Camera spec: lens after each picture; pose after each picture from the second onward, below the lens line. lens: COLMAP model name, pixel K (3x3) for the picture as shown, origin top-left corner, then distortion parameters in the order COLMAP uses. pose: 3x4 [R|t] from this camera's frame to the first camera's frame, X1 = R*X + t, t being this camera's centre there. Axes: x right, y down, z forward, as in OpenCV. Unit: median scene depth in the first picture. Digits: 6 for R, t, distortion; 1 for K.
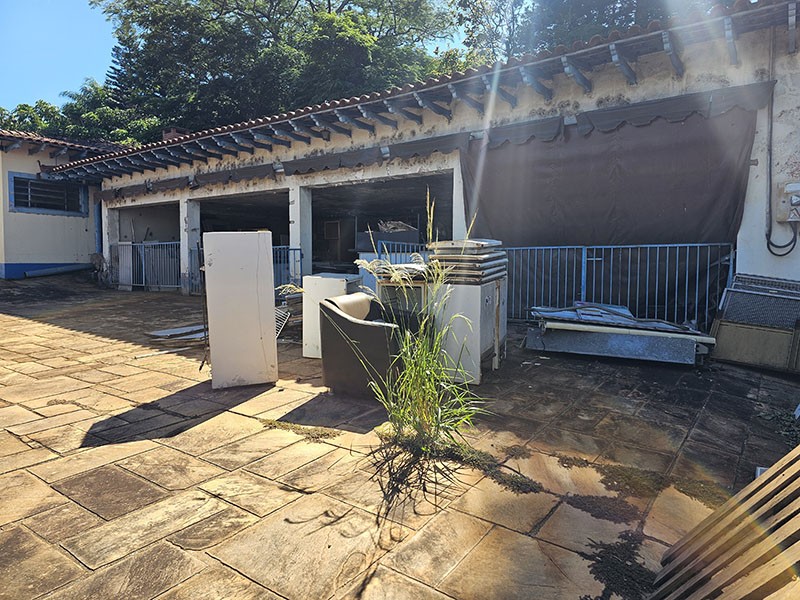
lens RADIAL K [[543.4, 0, 402.7], [0, 543.4, 292.9], [0, 0, 1]] dist [0.068943, -0.064042]
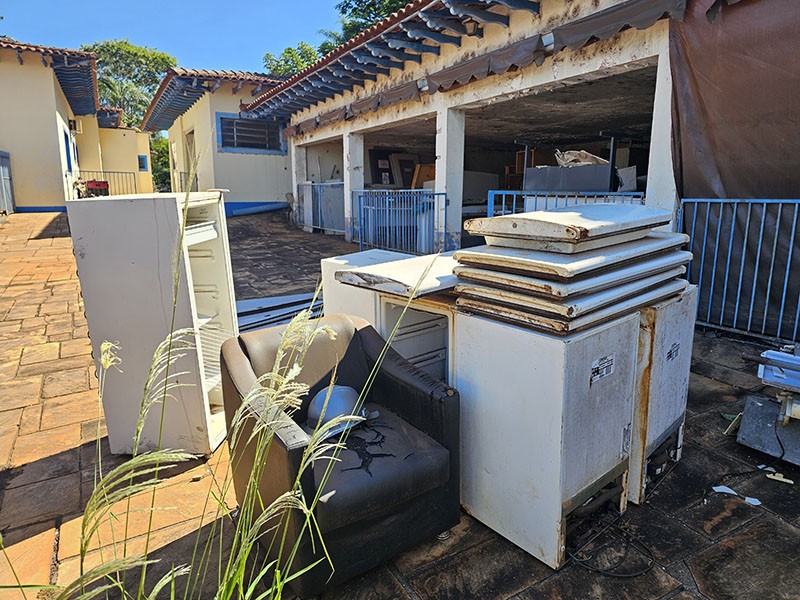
lens RADIAL K [[543.4, 0, 402.7], [0, 543.4, 292.9], [0, 0, 1]] dist [0.068943, -0.064042]
pose [[0.905237, 0.075967, -0.418061, 0.084663], [-0.021575, 0.990836, 0.133333, -0.040895], [0.424359, -0.111678, 0.898581, 0.259450]]
